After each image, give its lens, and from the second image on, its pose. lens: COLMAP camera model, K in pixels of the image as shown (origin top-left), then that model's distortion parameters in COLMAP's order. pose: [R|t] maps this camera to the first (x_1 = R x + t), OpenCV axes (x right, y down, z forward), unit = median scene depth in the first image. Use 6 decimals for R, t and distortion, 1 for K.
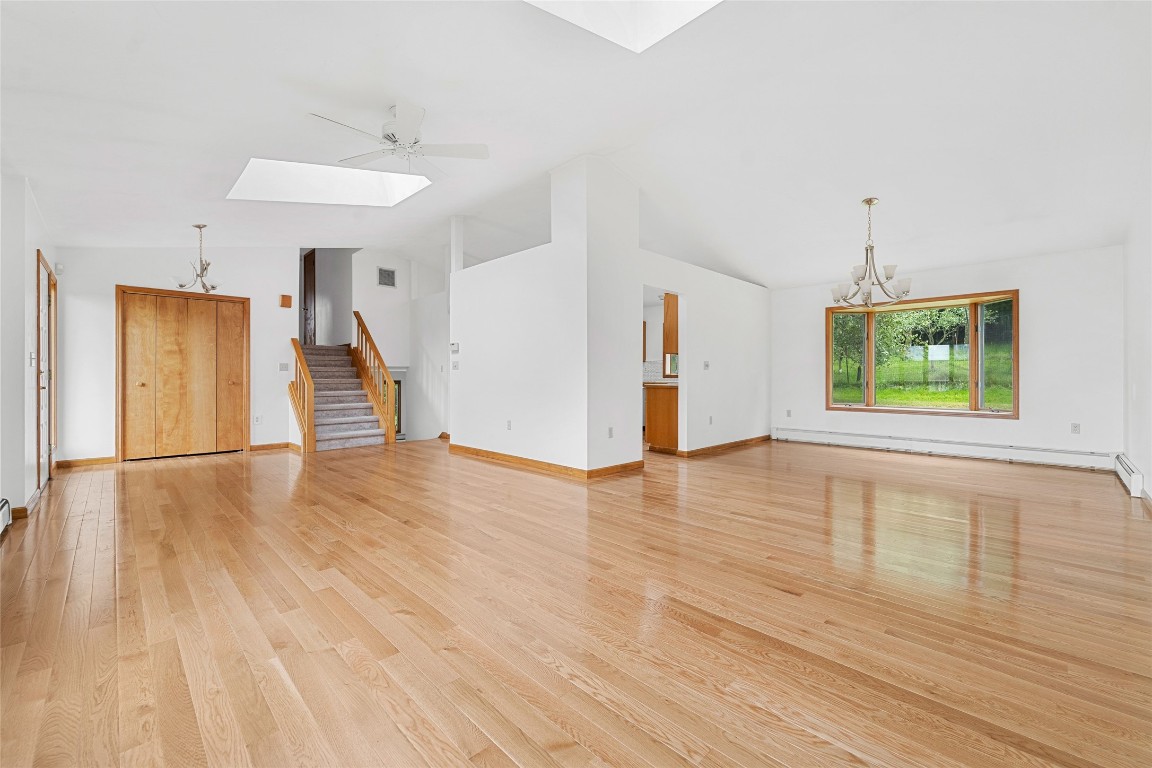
lens RADIAL K [[470.7, 0, 575.6], [0, 470.7, 375.0], [0, 0, 1]] dist [0.000997, -0.000052]
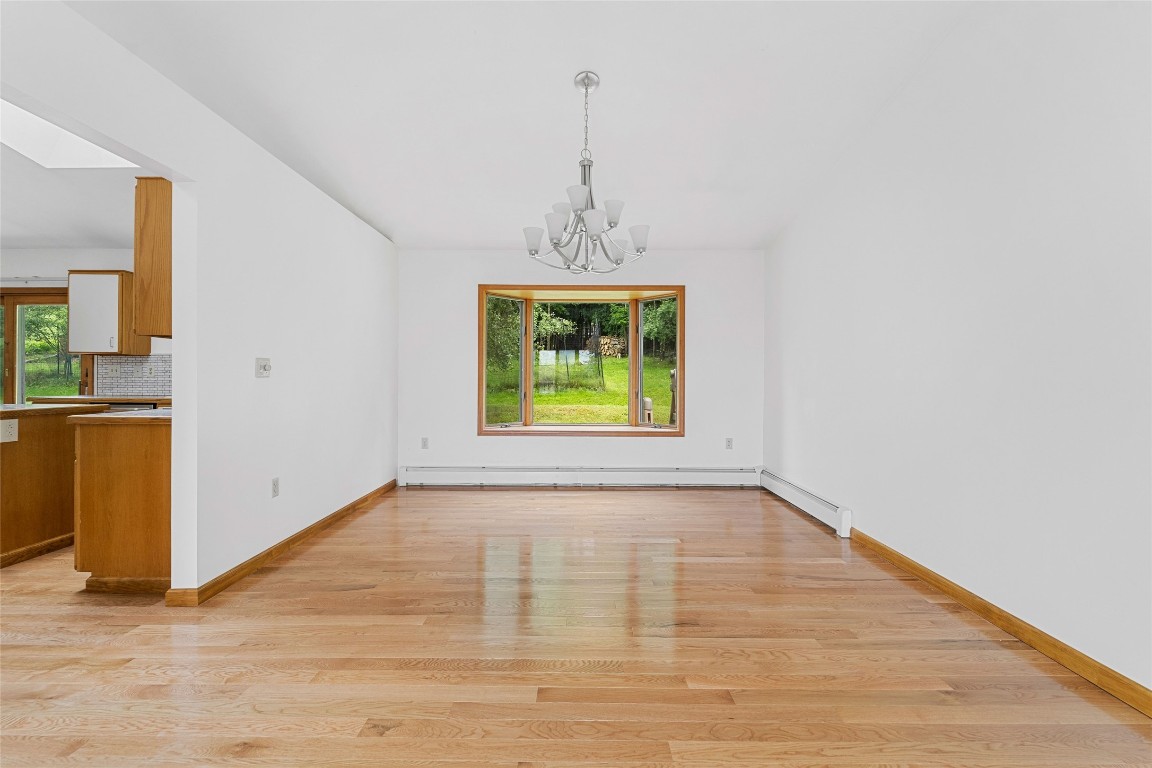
lens RADIAL K [[470.7, 0, 575.6], [0, 470.7, 375.0], [0, 0, 1]] dist [0.000997, -0.000052]
pose [[0.708585, 0.005781, 0.705602, 0.166578], [-0.005481, 0.999981, -0.002689, -0.012854], [-0.705605, -0.001962, 0.708603, 0.459822]]
